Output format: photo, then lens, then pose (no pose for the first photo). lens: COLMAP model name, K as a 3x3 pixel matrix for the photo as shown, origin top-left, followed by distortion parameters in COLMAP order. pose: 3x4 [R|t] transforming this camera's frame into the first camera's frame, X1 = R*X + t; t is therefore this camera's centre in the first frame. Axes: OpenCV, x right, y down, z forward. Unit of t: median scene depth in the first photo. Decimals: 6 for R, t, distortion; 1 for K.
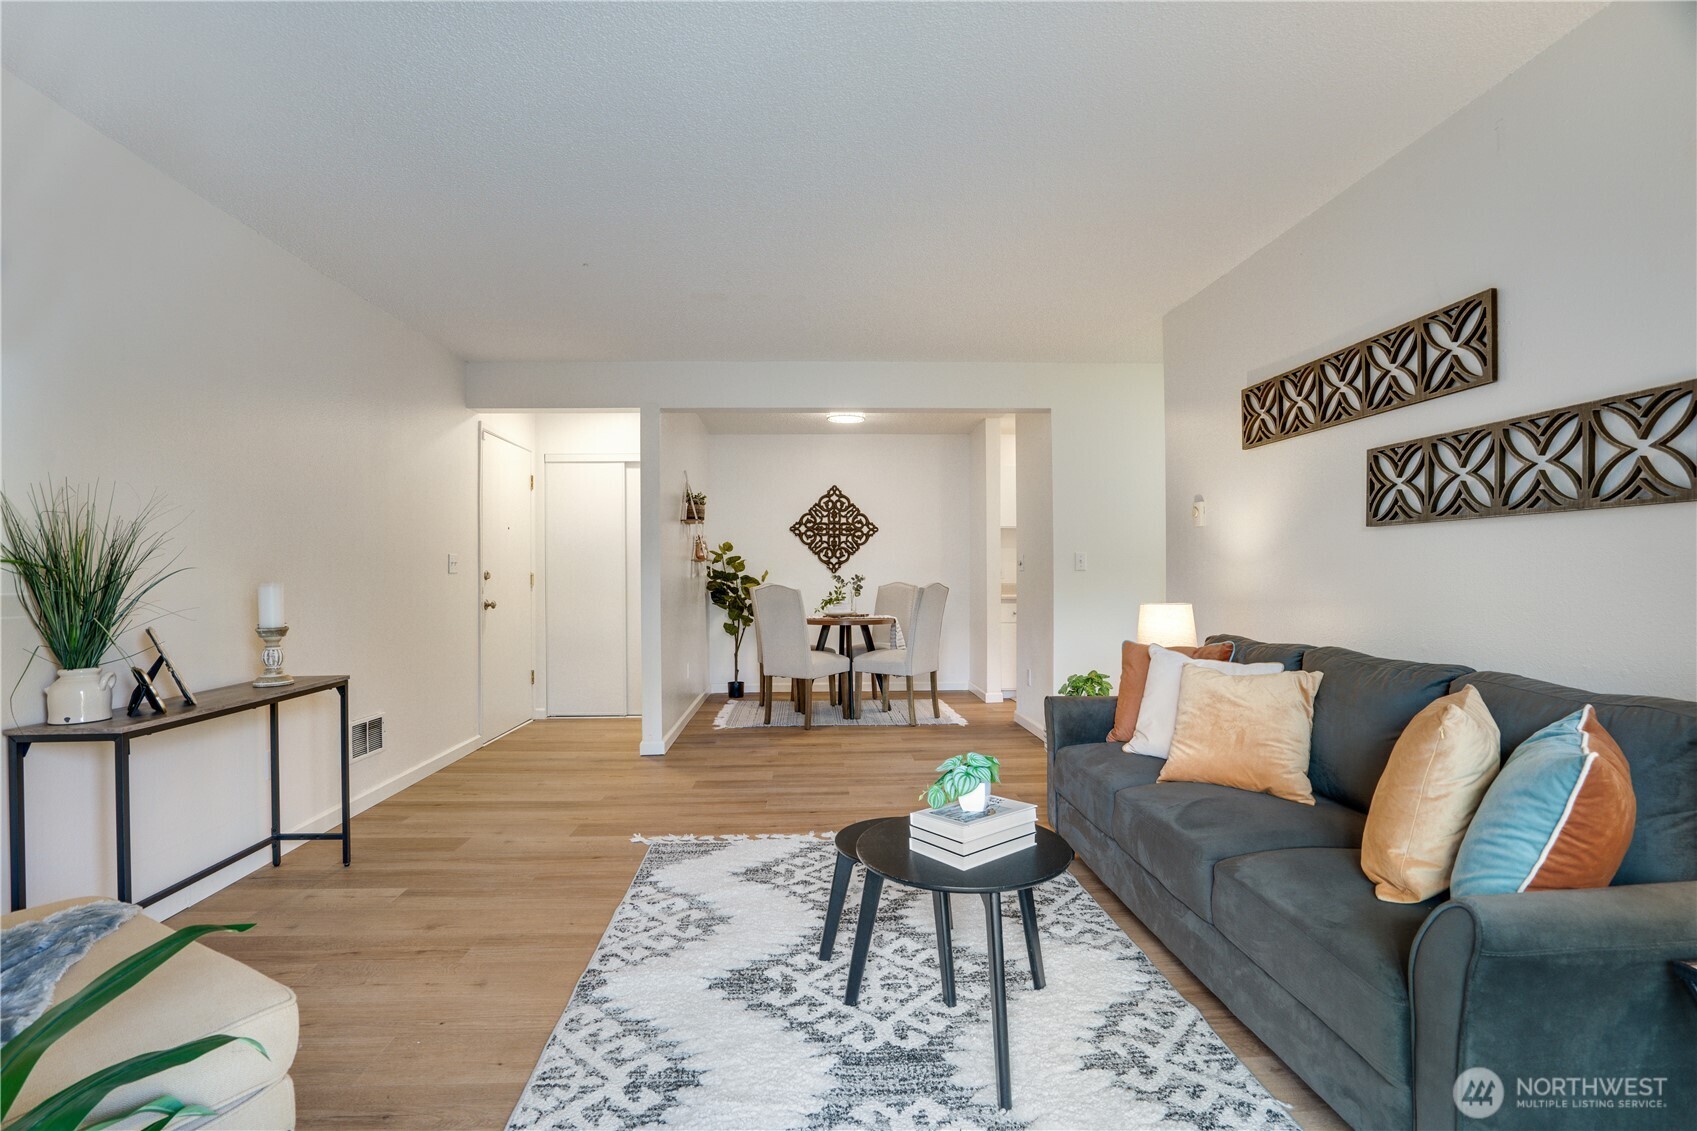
lens RADIAL K [[786.3, 0, 850.3], [0, 786.3, 565.3], [0, 0, 1]] dist [-0.002796, 0.000121]
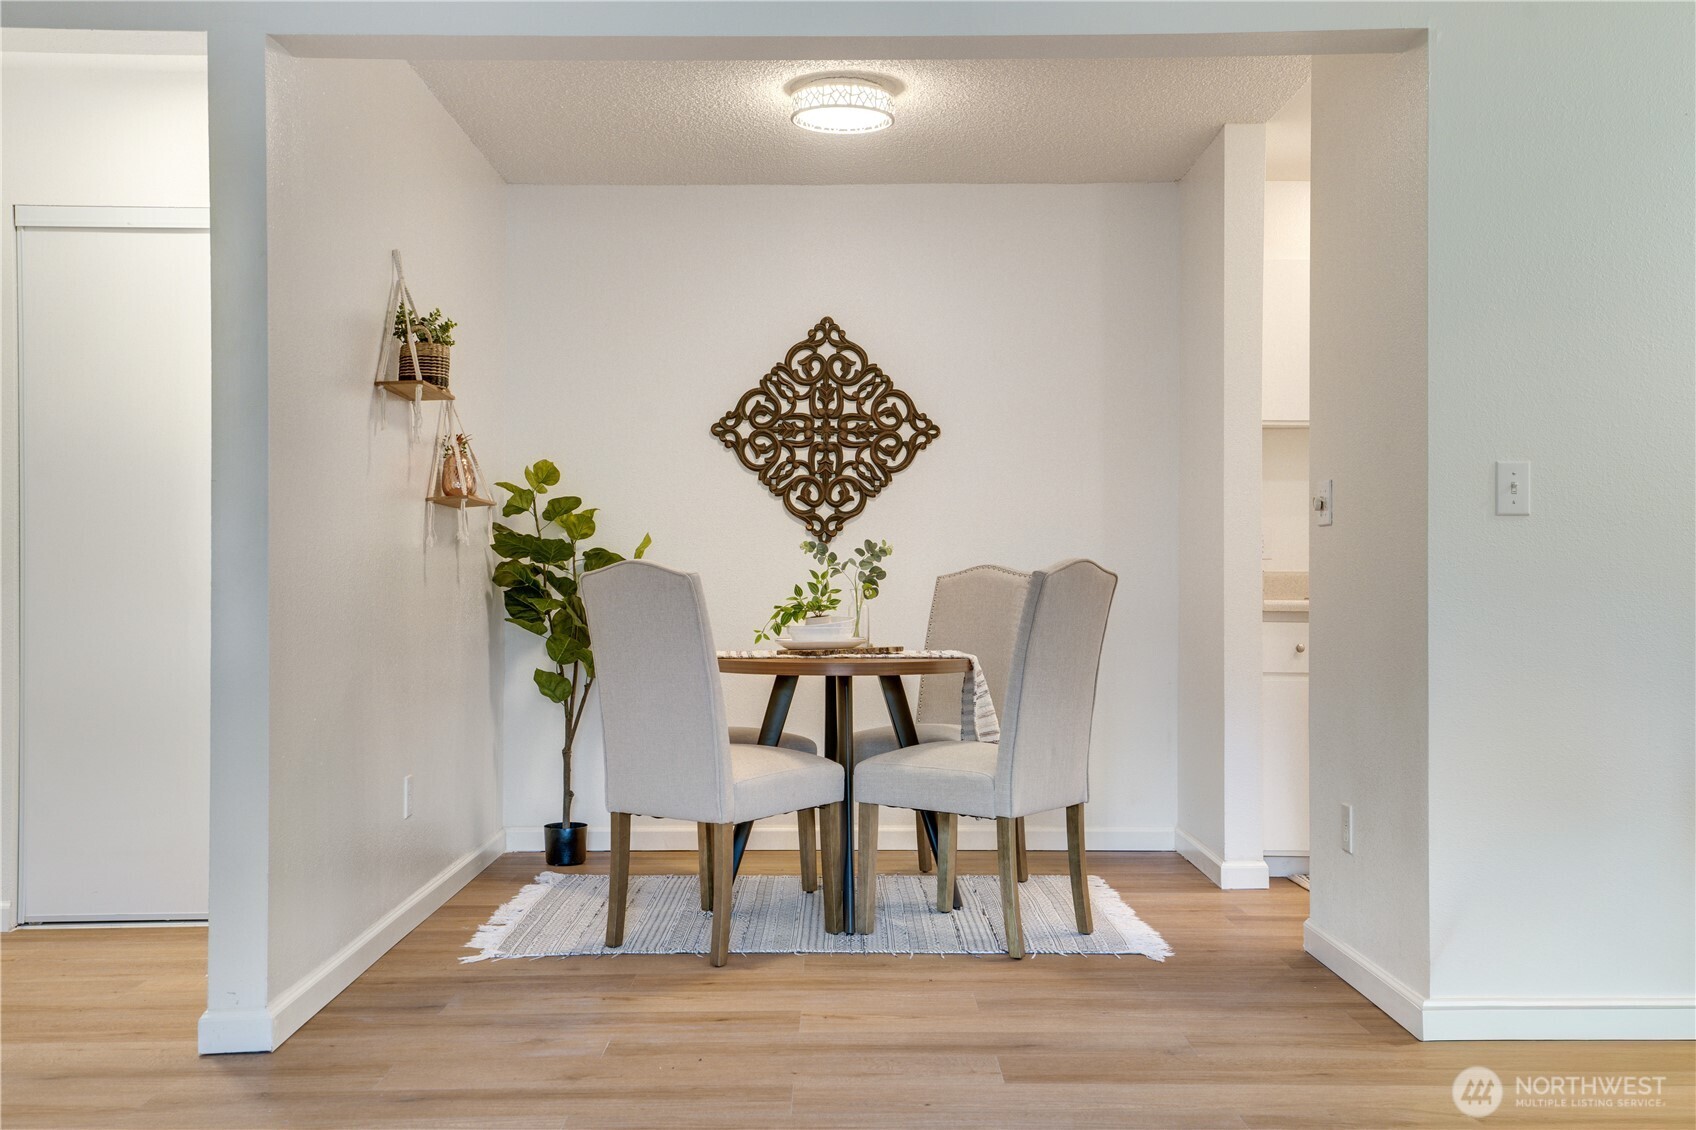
lens RADIAL K [[1688.3, 0, 842.6], [0, 1688.3, 569.3], [0, 0, 1]] dist [0.131858, 0.000000]
pose [[0.998875, 0.003385, -0.047300, 0.031132], [-0.002995, 0.999961, 0.008315, 0.017585], [0.047326, -0.008164, 0.998846, 0.186210]]
